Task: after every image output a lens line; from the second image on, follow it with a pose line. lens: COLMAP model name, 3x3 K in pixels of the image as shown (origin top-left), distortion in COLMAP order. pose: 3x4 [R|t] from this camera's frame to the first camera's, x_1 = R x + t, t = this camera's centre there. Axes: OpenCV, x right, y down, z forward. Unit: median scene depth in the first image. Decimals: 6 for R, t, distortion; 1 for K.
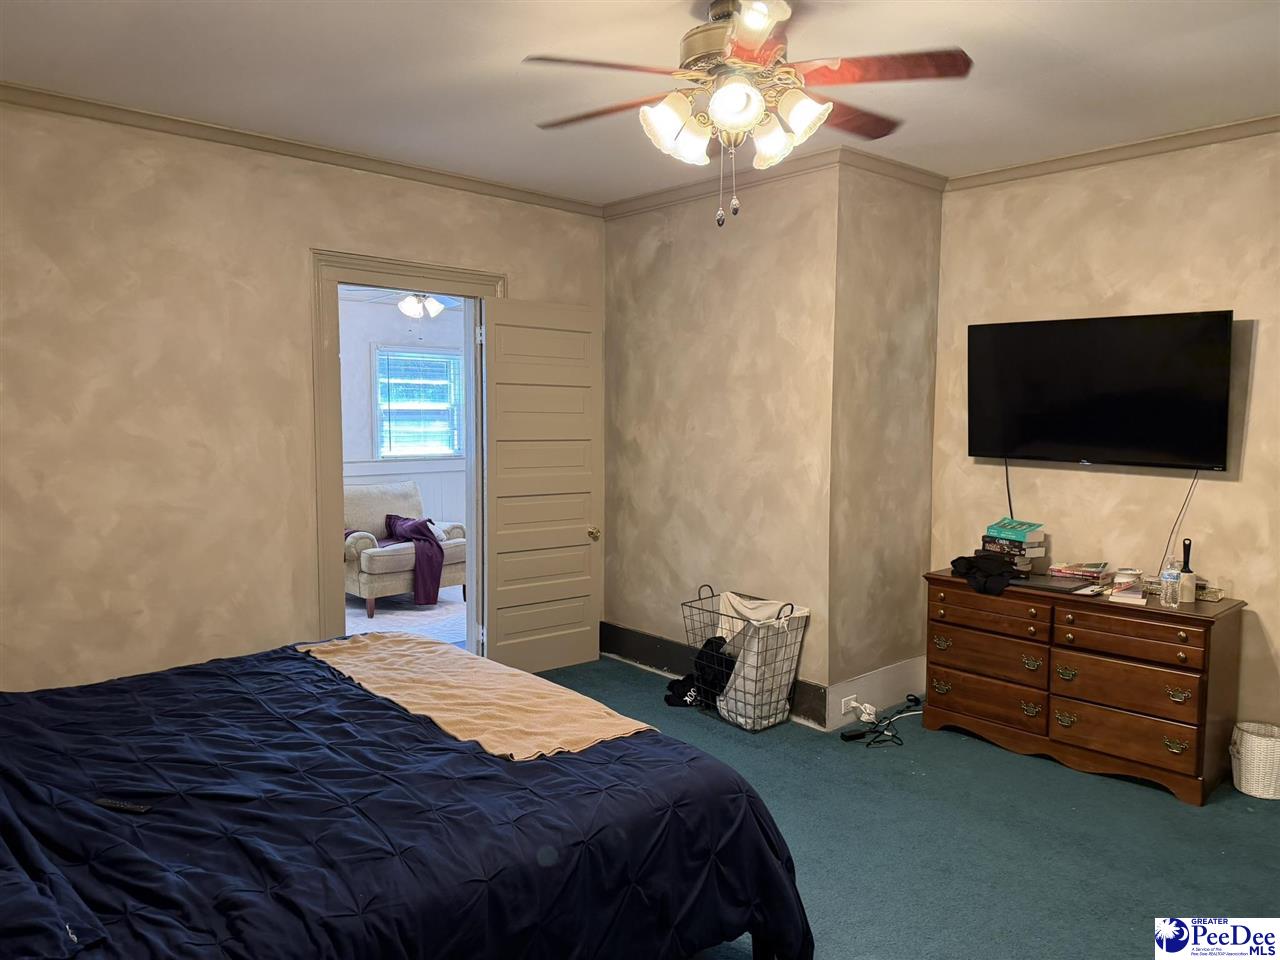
lens RADIAL K [[903.0, 0, 640.0], [0, 903.0, 480.0], [0, 0, 1]] dist [0.177738, -0.318490]
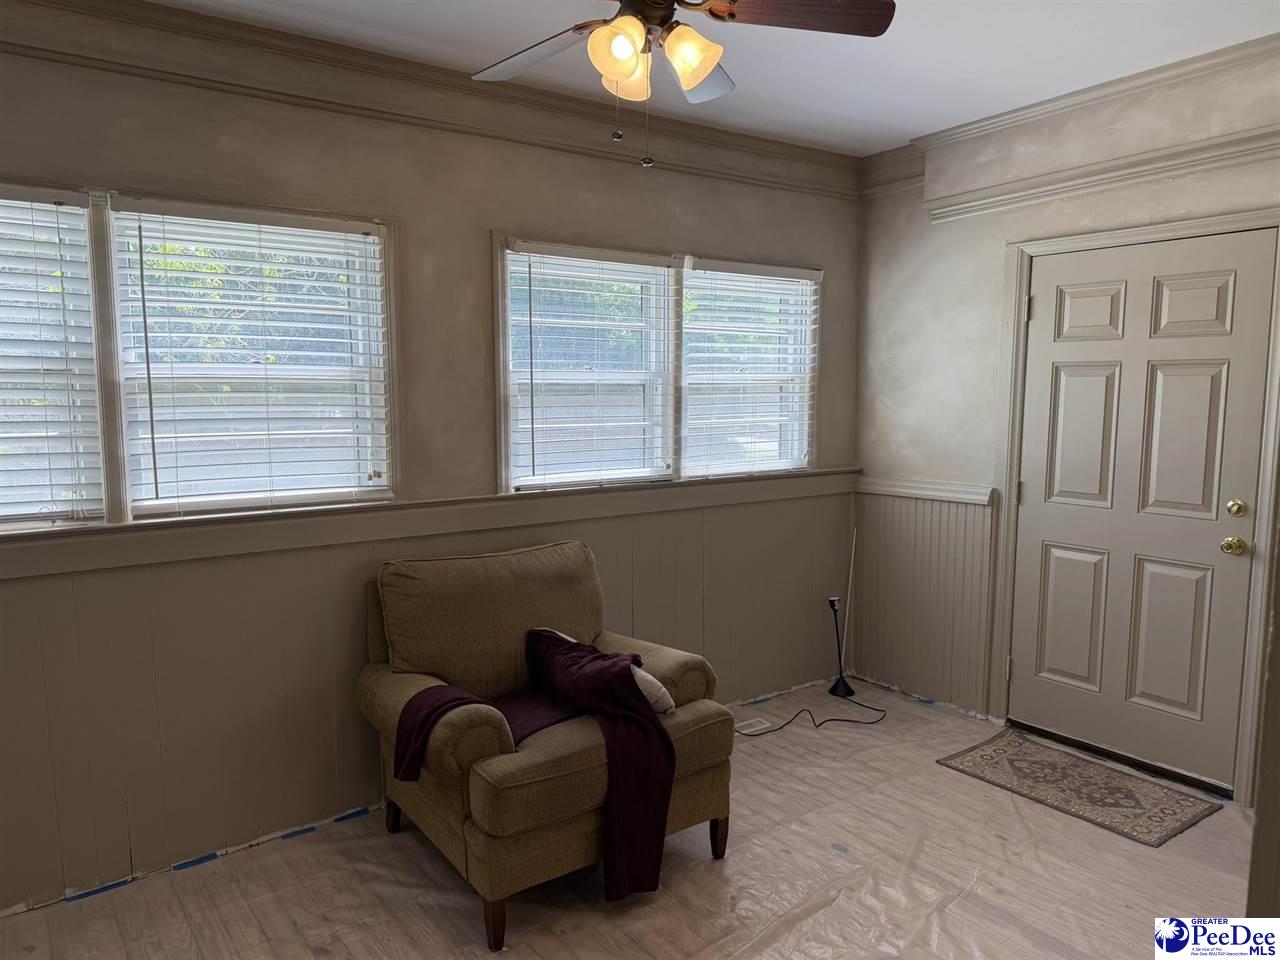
lens RADIAL K [[903.0, 0, 640.0], [0, 903.0, 480.0], [0, 0, 1]] dist [0.177738, -0.318490]
pose [[0.994071, 0.008698, -0.108383, -0.181244], [-0.006144, 0.999696, 0.023875, -0.042559], [0.108558, -0.023067, 0.993822, 0.589977]]
